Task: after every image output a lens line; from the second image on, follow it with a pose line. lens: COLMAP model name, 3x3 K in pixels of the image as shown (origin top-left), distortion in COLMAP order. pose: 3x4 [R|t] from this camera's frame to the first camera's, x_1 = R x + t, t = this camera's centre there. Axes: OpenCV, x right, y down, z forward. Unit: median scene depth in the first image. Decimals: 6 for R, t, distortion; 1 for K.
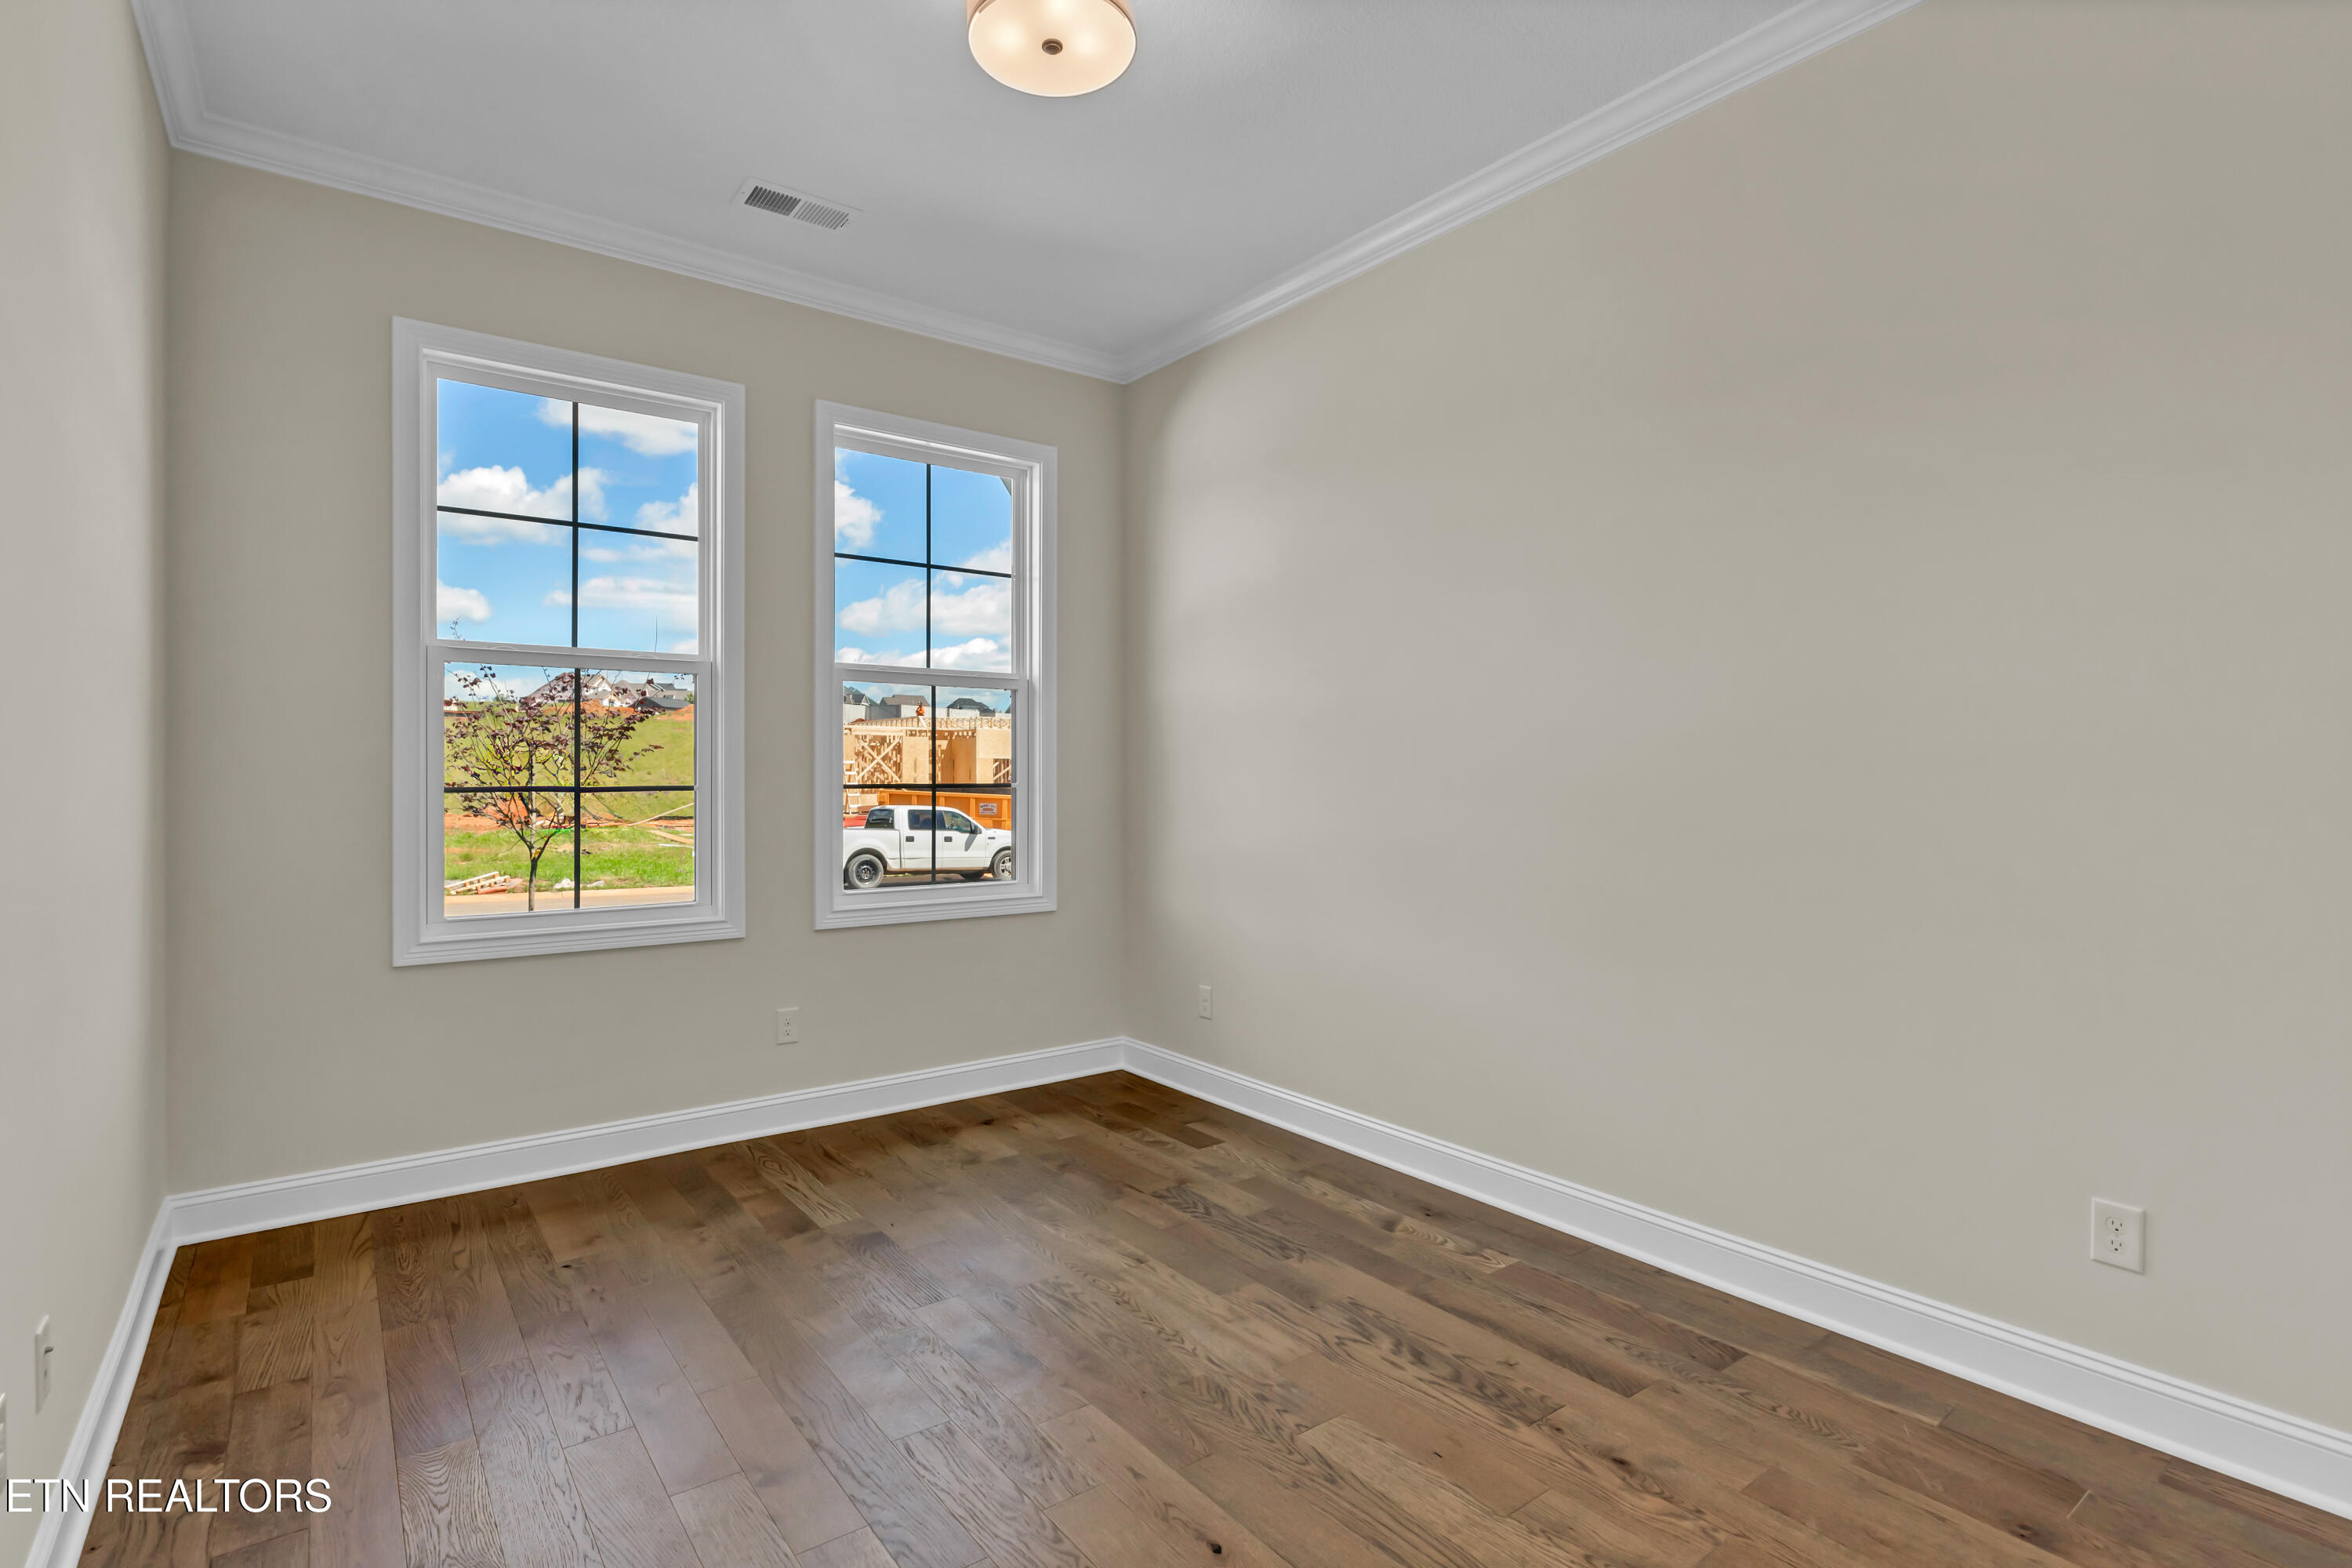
lens RADIAL K [[1139.4, 0, 1174.8], [0, 1139.4, 780.1], [0, 0, 1]] dist [-0.000023, -0.000004]
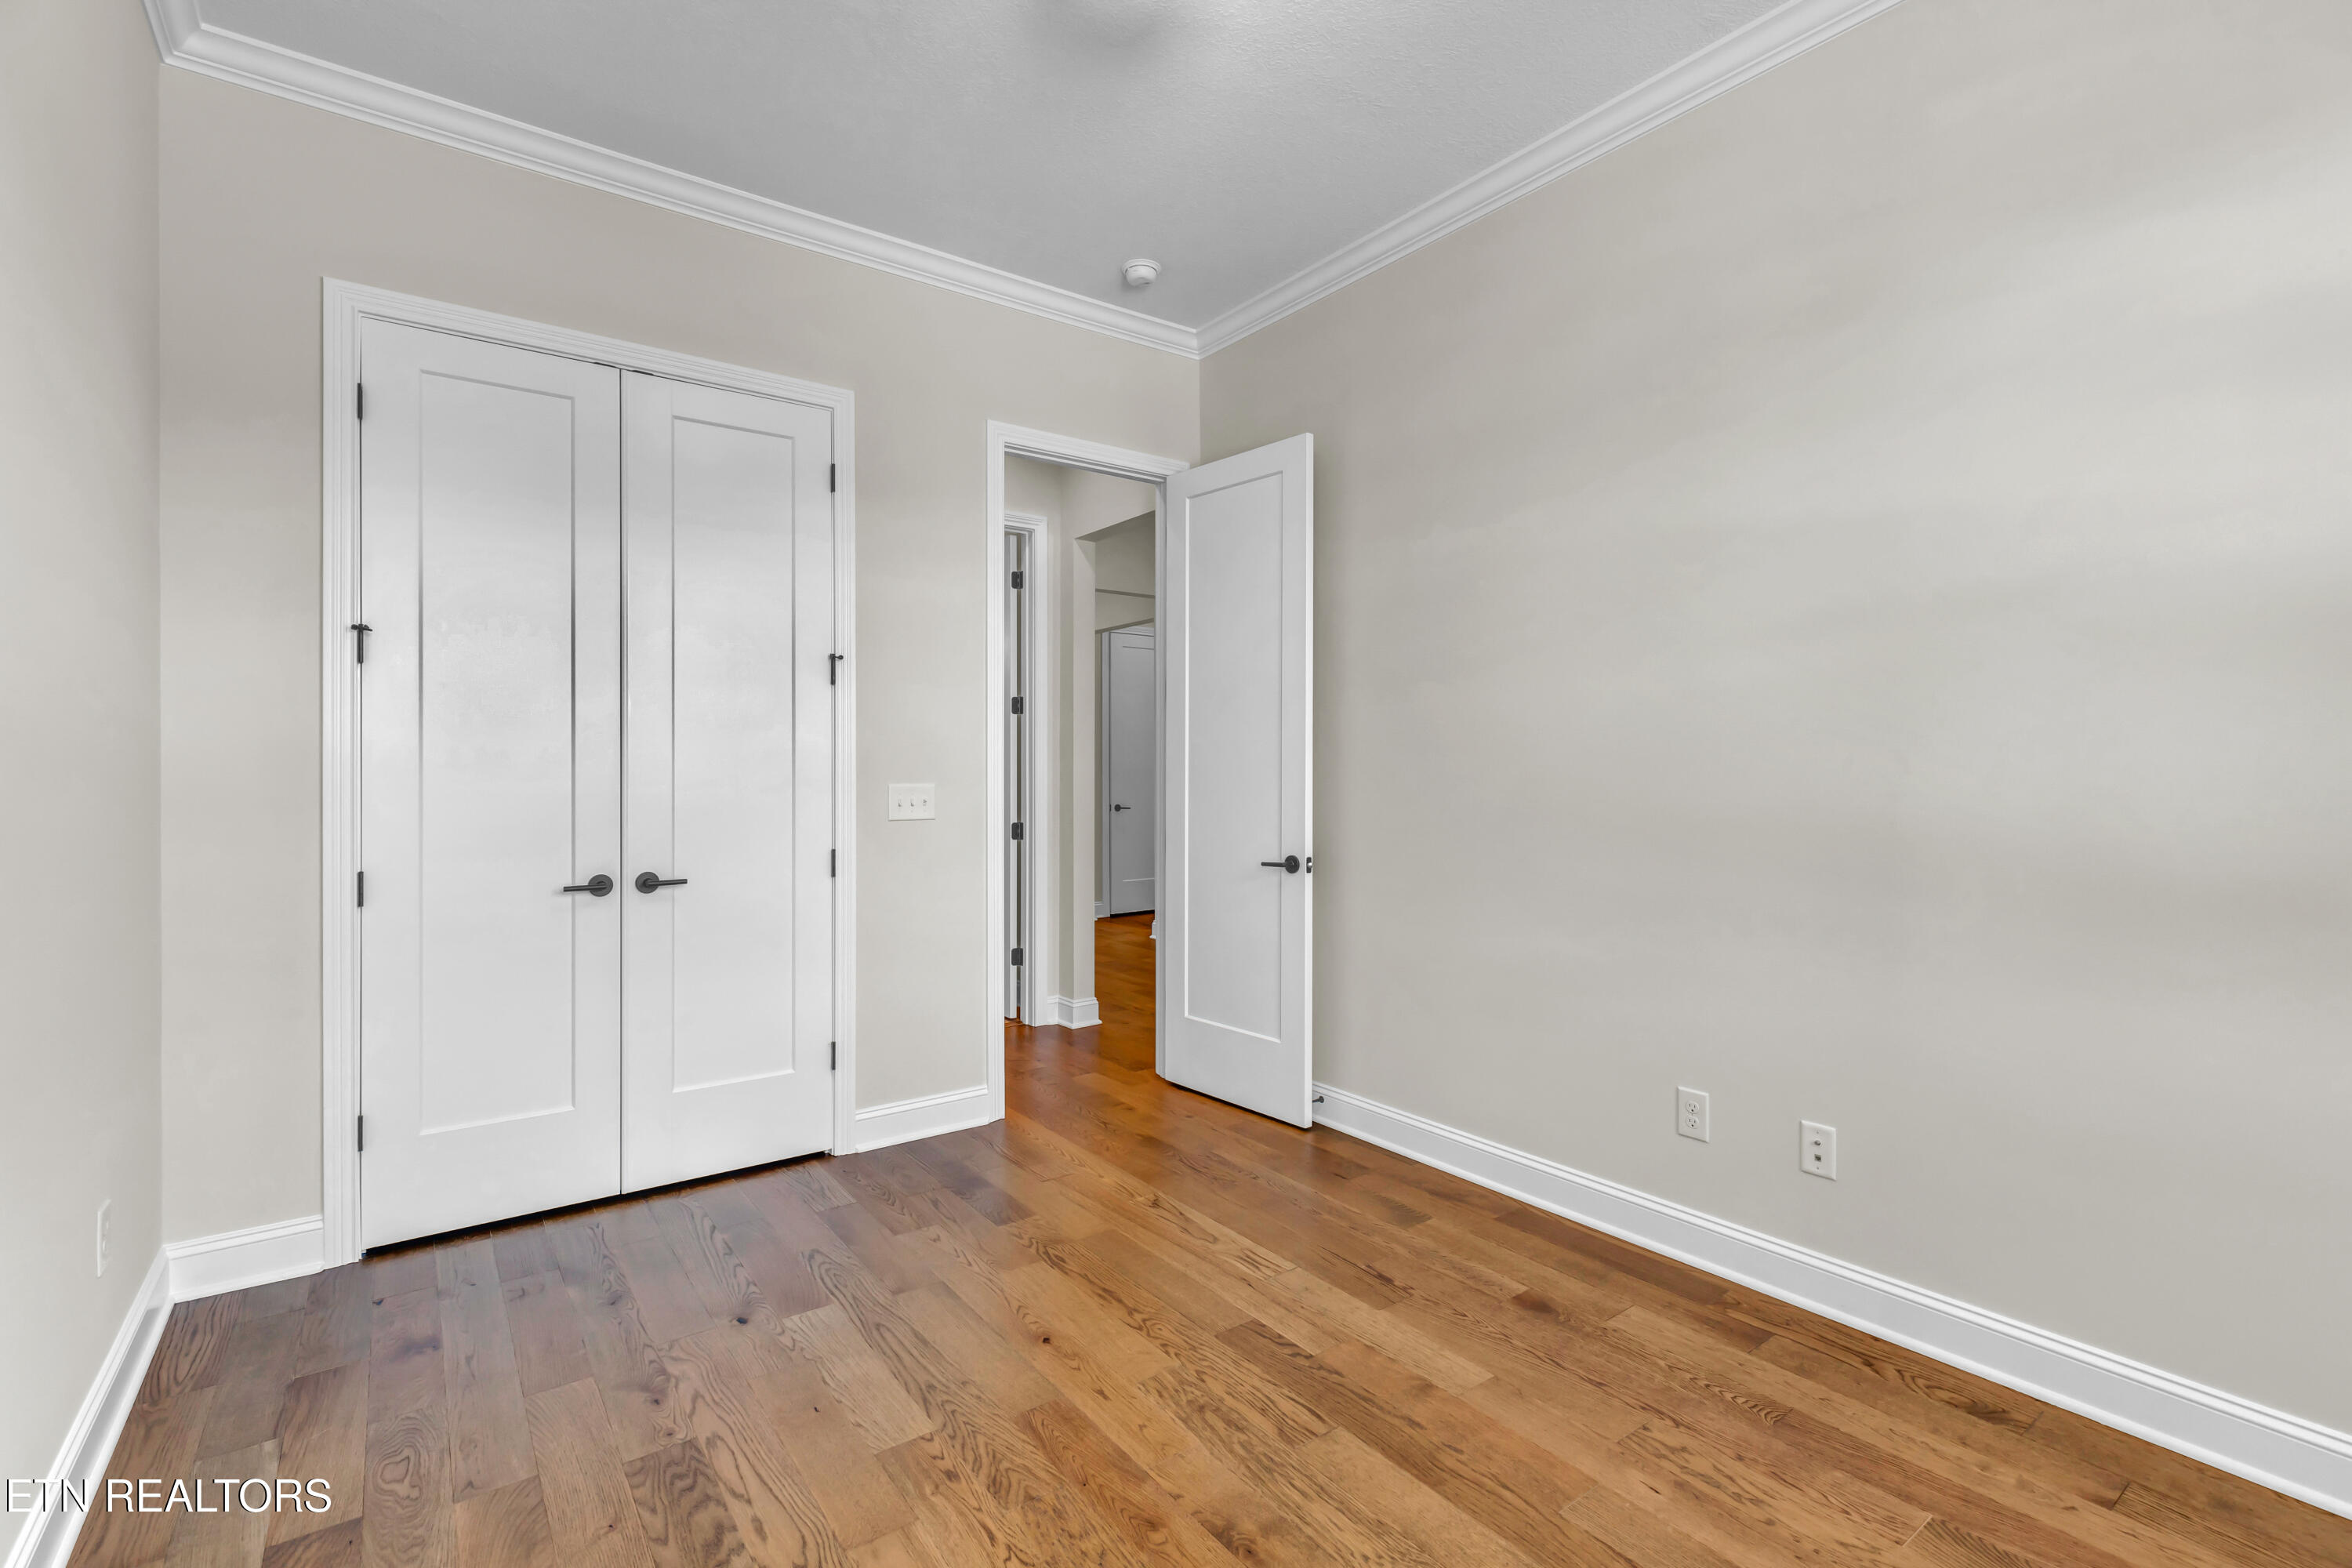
lens RADIAL K [[1063.6, 0, 1177.6], [0, 1063.6, 777.0], [0, 0, 1]] dist [-0.000015, -0.000003]
pose [[-0.999950, 0.001433, 0.009877, -0.112389], [0.001525, 0.999955, 0.009318, -0.006219], [-0.009863, 0.009333, -0.999908, 1.904138]]
